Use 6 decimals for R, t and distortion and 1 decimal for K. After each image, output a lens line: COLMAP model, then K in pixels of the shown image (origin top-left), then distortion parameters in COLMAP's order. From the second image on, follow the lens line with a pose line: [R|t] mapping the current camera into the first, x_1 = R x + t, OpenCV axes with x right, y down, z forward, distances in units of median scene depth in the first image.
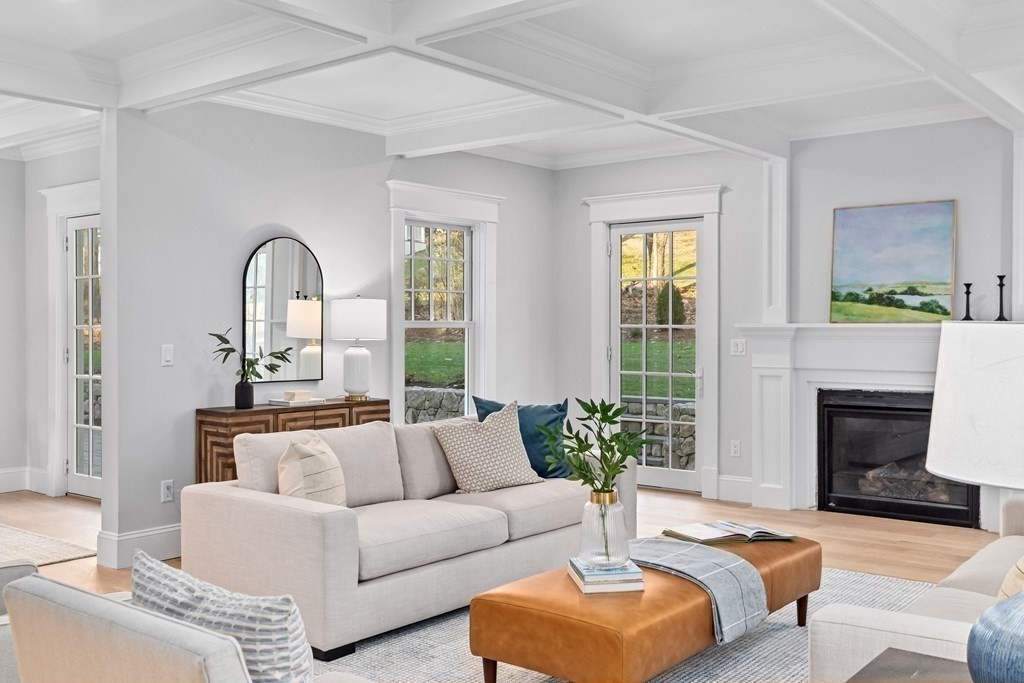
lens RADIAL K [[1010.6, 0, 510.6], [0, 1010.6, 337.5], [0, 0, 1]] dist [0.009873, 0.000000]
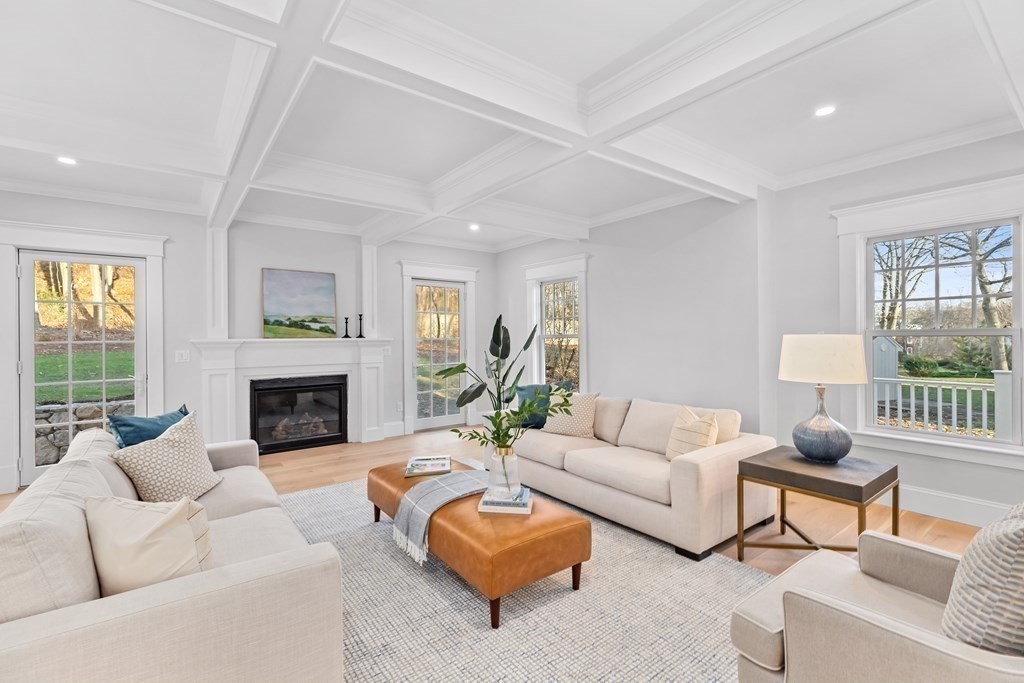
lens RADIAL K [[456.6, 0, 511.1], [0, 456.6, 342.3], [0, 0, 1]] dist [0.001718, 0.000163]
pose [[0.241243, -0.007910, 0.970432, -0.304799], [0.023374, 0.999724, 0.002338, -0.000423], [-0.970183, 0.022118, 0.241362, 0.450556]]
